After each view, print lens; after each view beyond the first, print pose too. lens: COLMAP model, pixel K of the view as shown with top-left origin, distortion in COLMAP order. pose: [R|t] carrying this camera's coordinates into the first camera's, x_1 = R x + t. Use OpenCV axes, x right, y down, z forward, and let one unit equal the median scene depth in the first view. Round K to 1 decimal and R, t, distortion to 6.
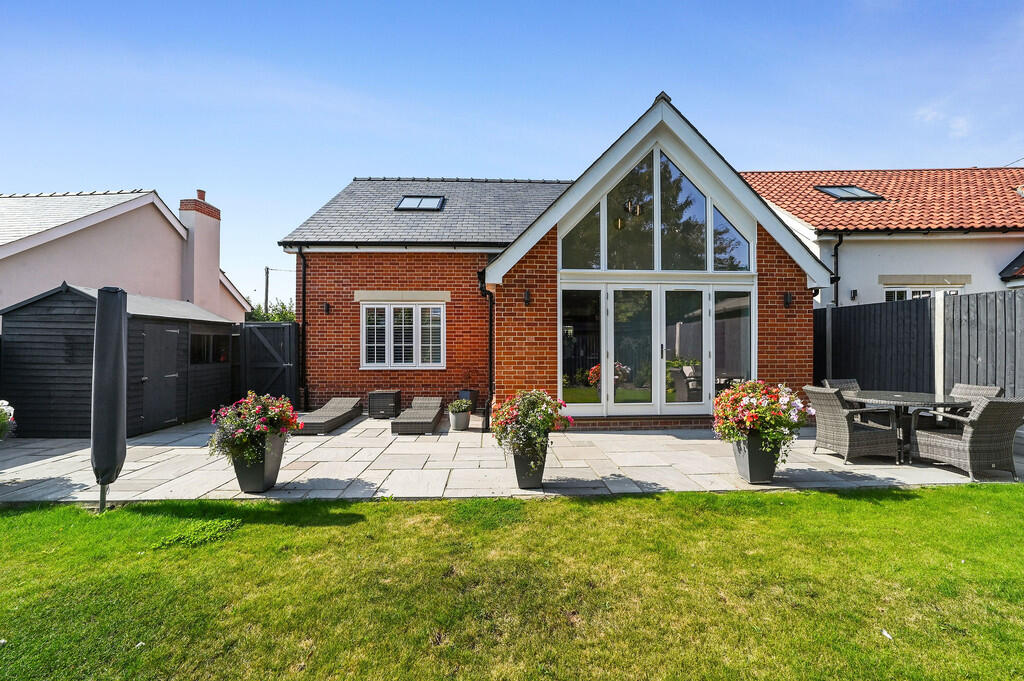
lens RADIAL K [[394.8, 0, 507.2], [0, 394.8, 338.5], [0, 0, 1]] dist [-0.018673, 0.000423]
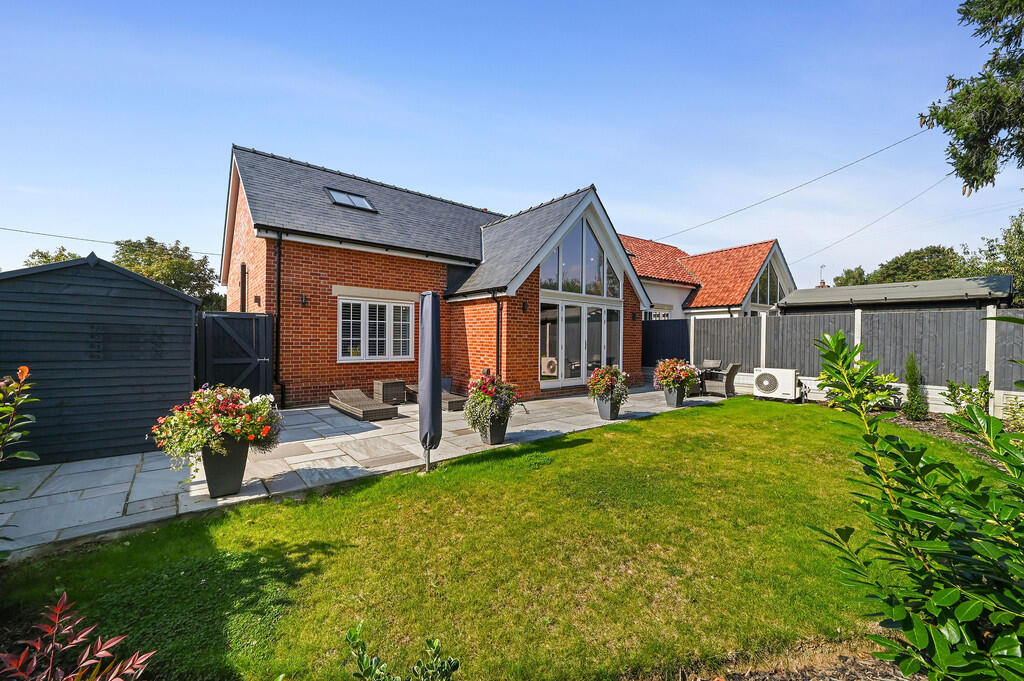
lens RADIAL K [[394.8, 0, 494.5], [0, 394.8, 337.9], [0, 0, 1]] dist [-0.018673, 0.000423]
pose [[0.807560, 0.011539, 0.589673, -0.651766], [-0.017993, 0.999825, 0.005076, 0.001740], [-0.589511, -0.014709, 0.807626, -0.060116]]
